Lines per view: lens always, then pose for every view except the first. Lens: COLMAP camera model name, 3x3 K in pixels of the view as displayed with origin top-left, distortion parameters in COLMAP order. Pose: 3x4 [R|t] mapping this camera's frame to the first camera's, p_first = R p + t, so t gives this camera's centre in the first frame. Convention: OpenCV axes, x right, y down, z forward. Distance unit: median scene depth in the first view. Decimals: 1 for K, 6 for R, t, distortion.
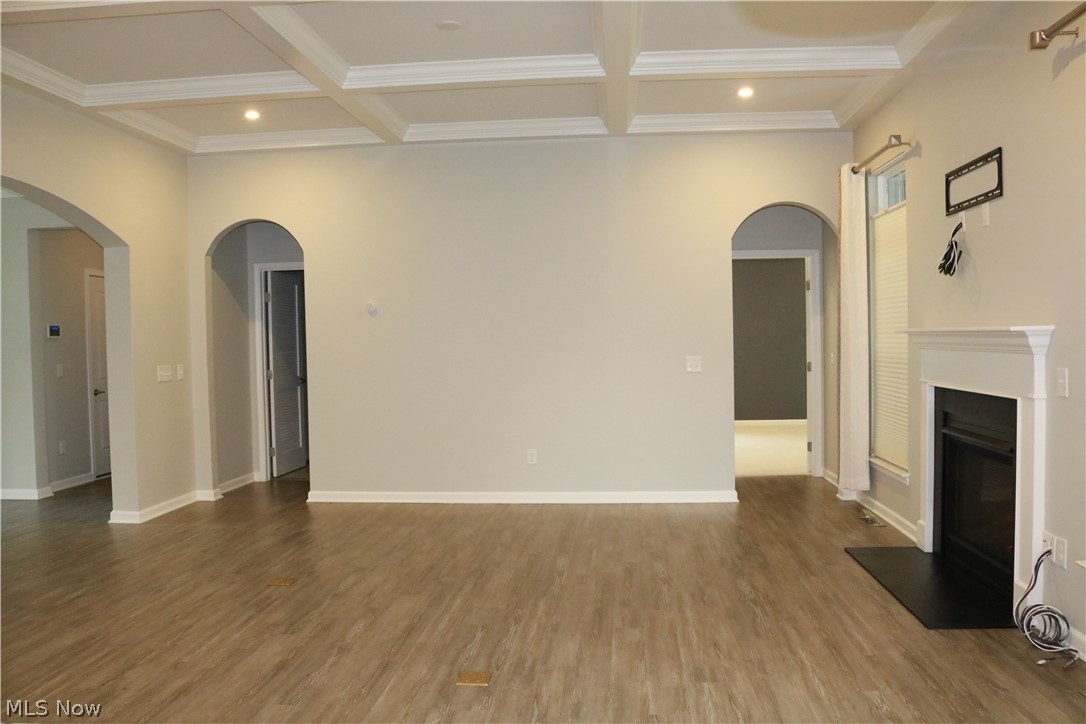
lens RADIAL K [[884.9, 0, 538.9], [0, 884.9, 374.7], [0, 0, 1]] dist [-0.149409, 0.096305]
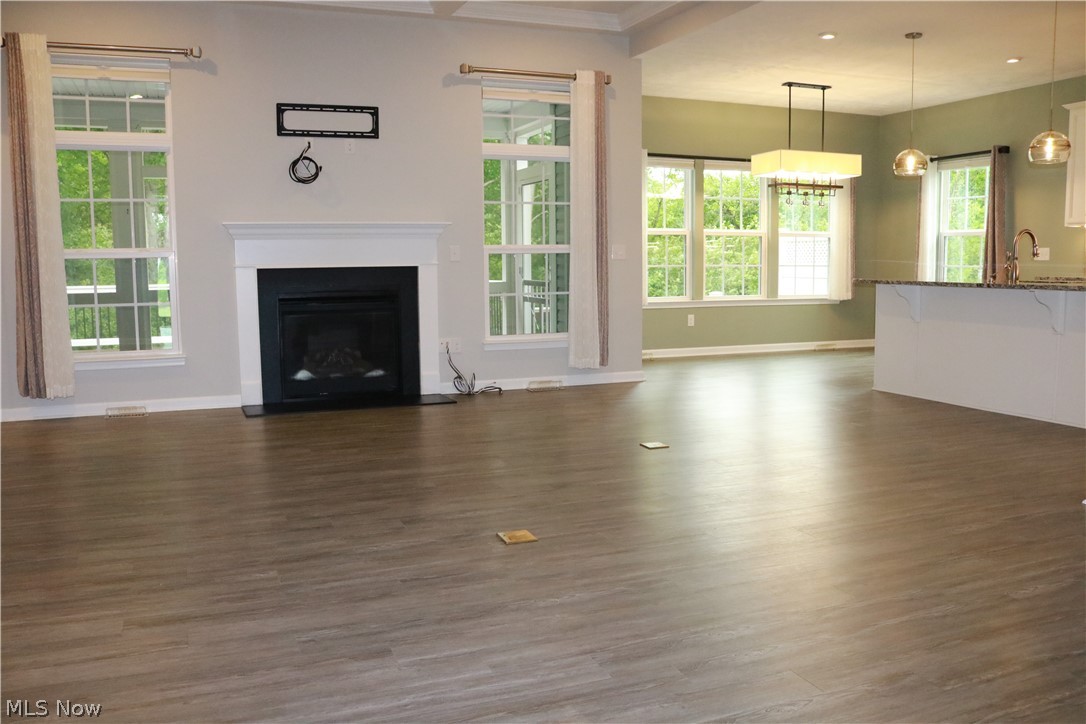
lens RADIAL K [[884.9, 0, 538.9], [0, 884.9, 374.7], [0, 0, 1]] dist [-0.149409, 0.096305]
pose [[-0.441125, -0.092098, 0.892708, -0.959195], [0.055124, 0.990062, 0.129381, 0.026605], [-0.895751, 0.106283, -0.431664, 1.341468]]
